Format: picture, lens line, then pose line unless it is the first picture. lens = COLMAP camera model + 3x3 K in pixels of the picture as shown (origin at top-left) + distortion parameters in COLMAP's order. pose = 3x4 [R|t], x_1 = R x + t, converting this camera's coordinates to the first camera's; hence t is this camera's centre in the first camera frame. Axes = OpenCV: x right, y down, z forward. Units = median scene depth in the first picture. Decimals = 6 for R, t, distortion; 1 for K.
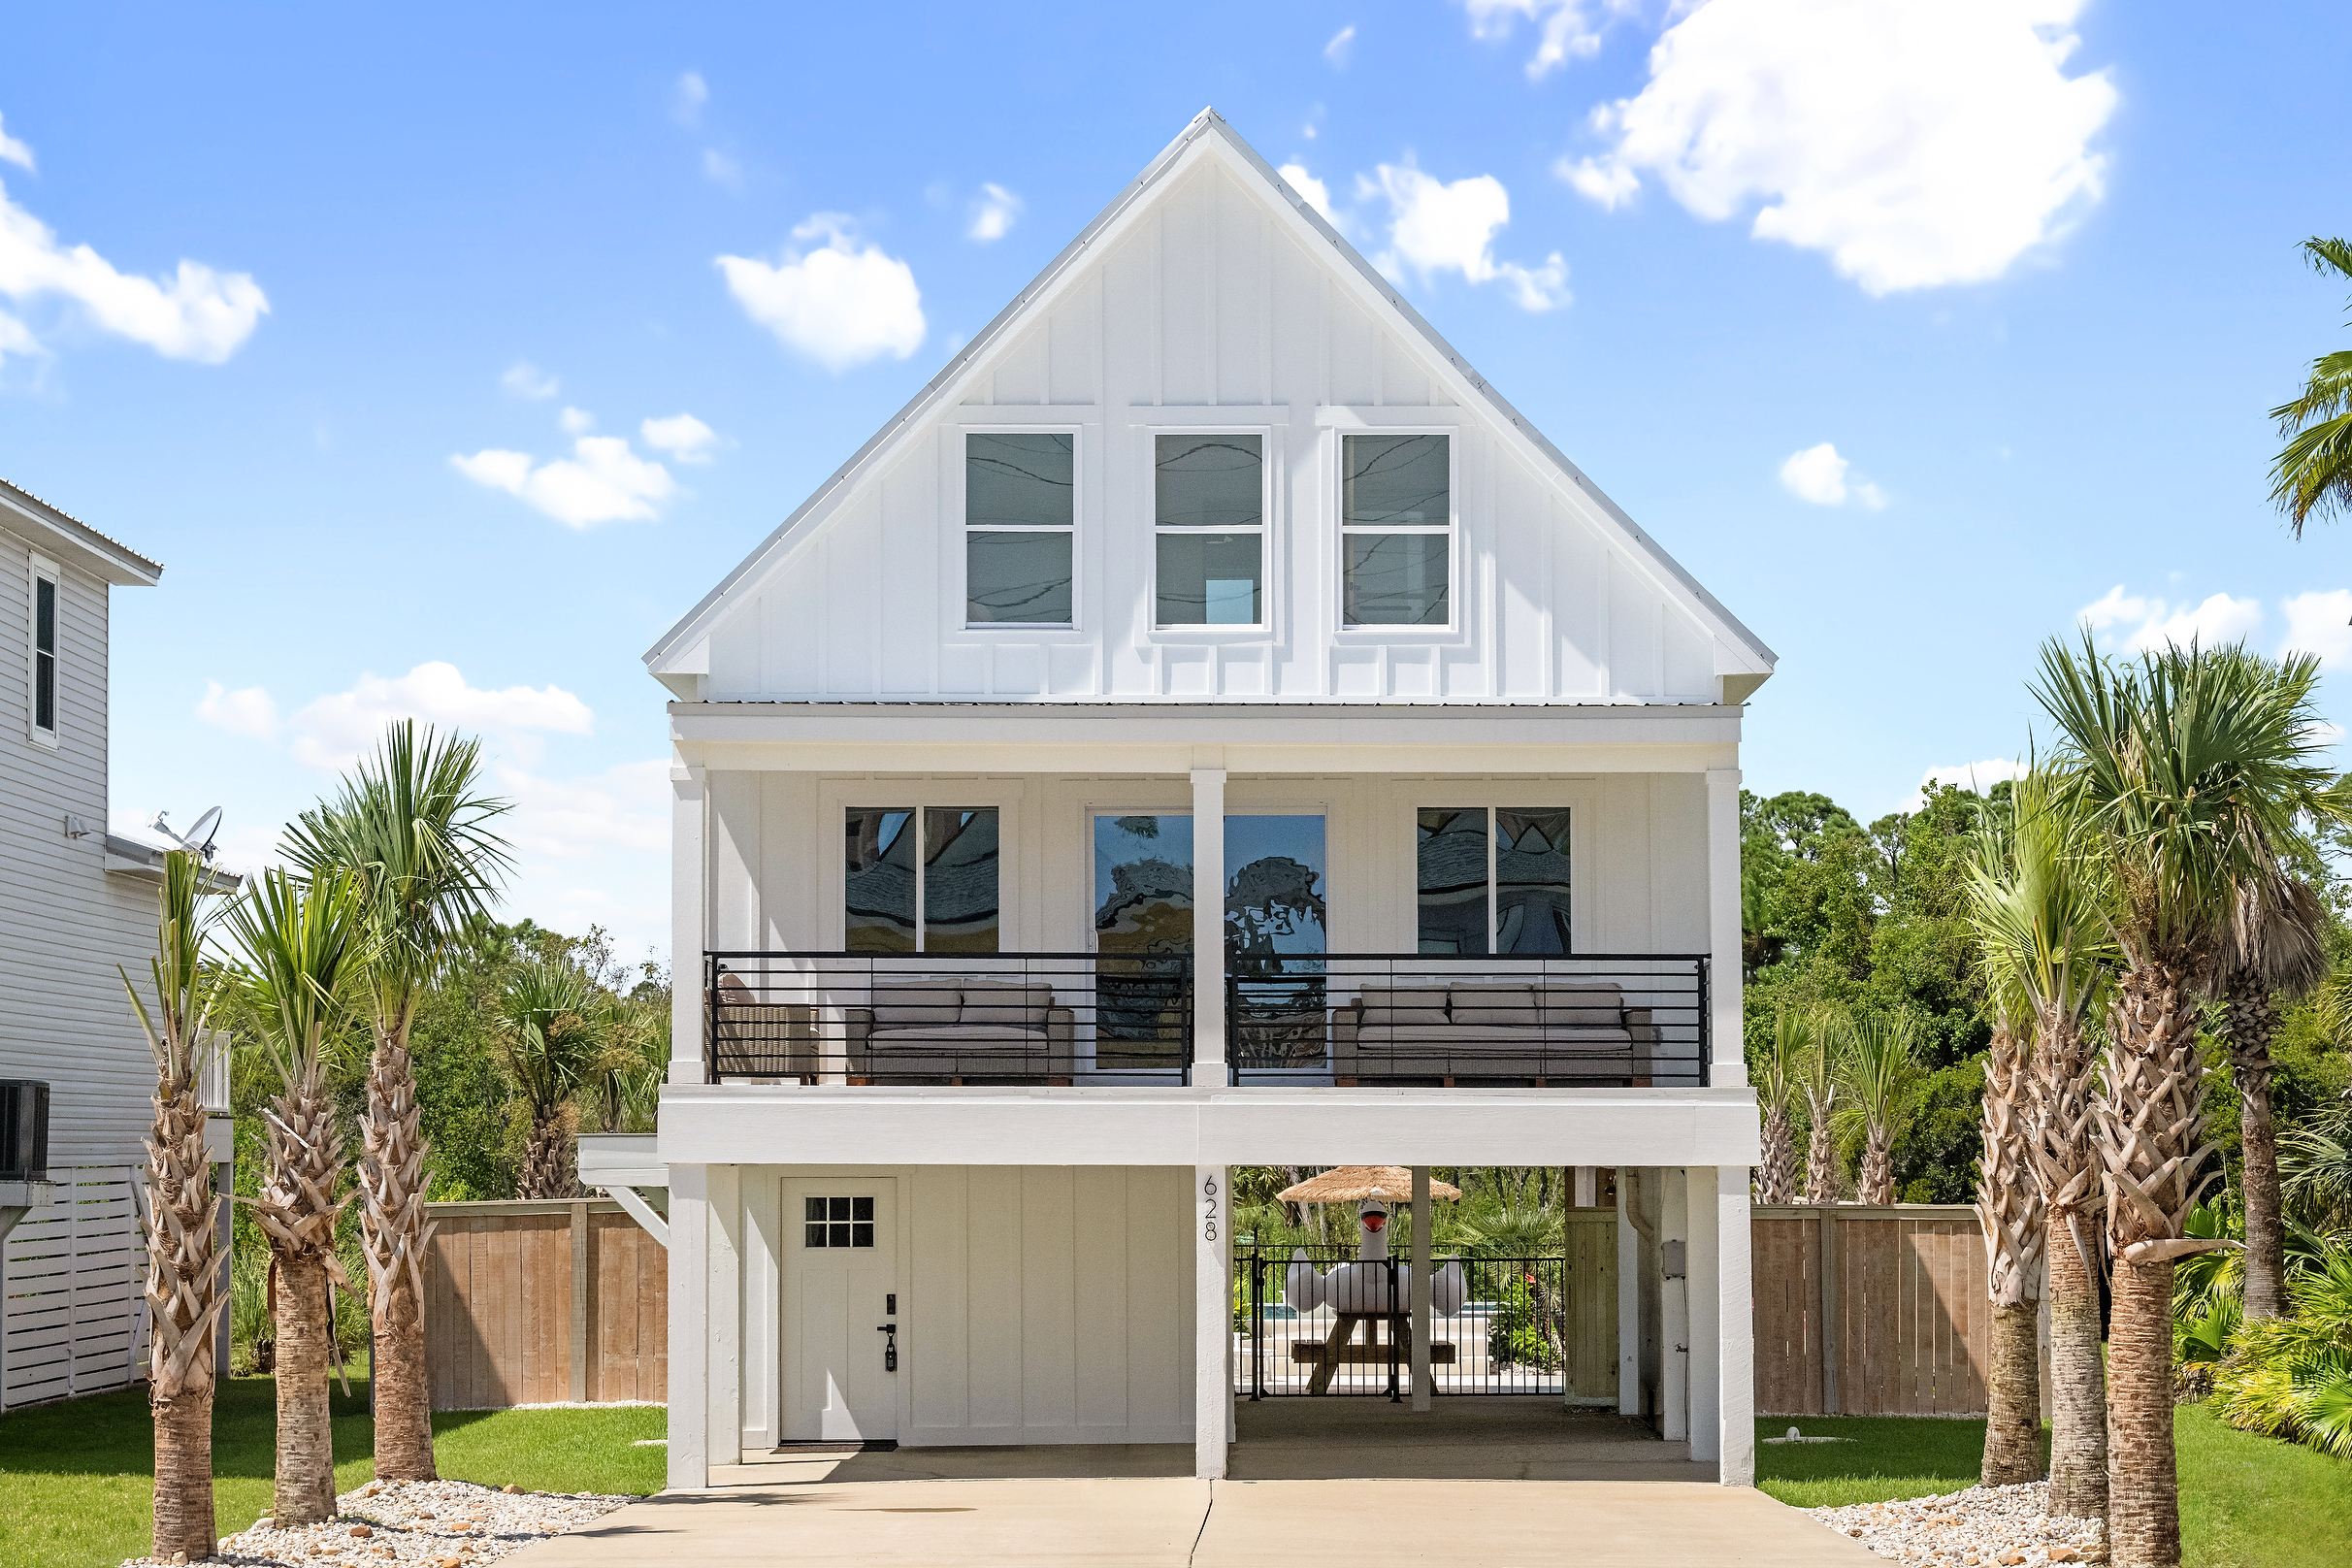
lens RADIAL K [[6003.2, 0, 1176.0], [0, 6003.2, 784.0], [0, 0, 1]] dist [0.073273, 0.691928]
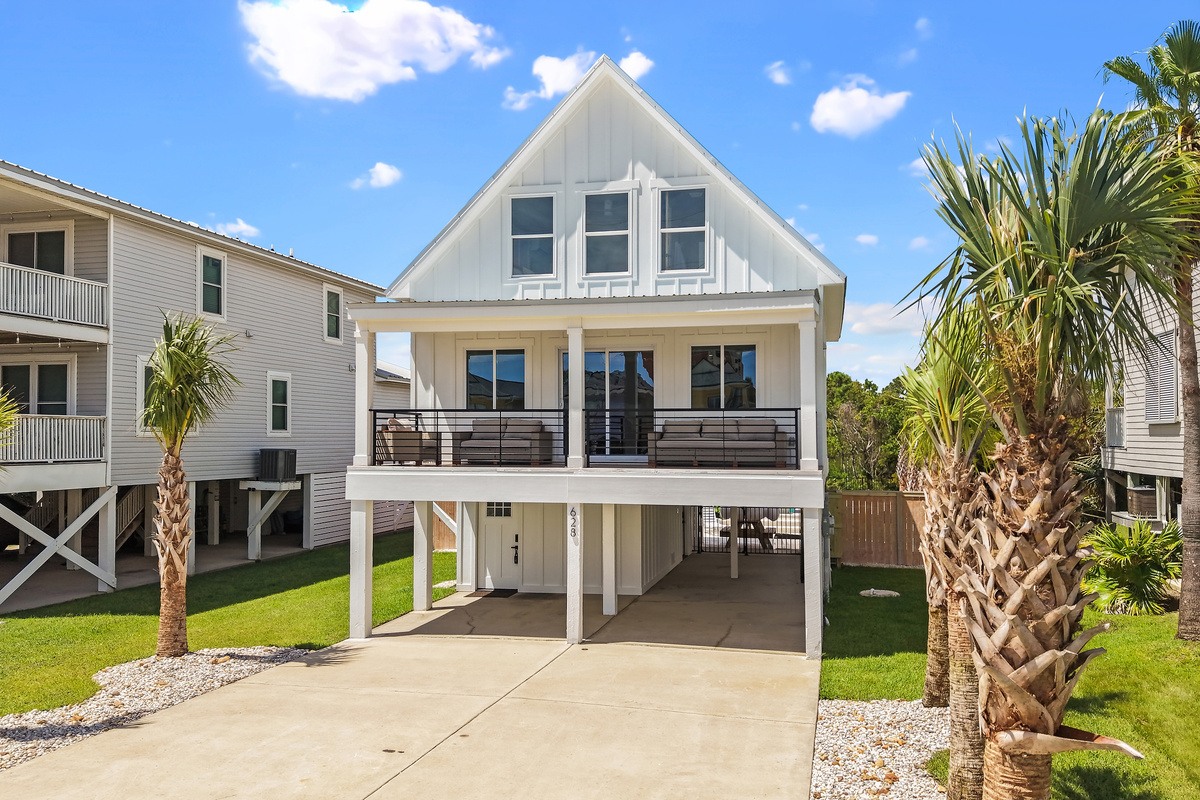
lens RADIAL K [[1019.8, 0, 599.3], [0, 1019.8, 413.9], [0, 0, 1]] dist [0.099634, -0.183286]
pose [[0.974226, -0.005147, -0.225516, 0.102387], [0.015115, 0.998982, 0.042499, 0.013975], [0.225068, -0.044812, 0.973312, 0.635931]]
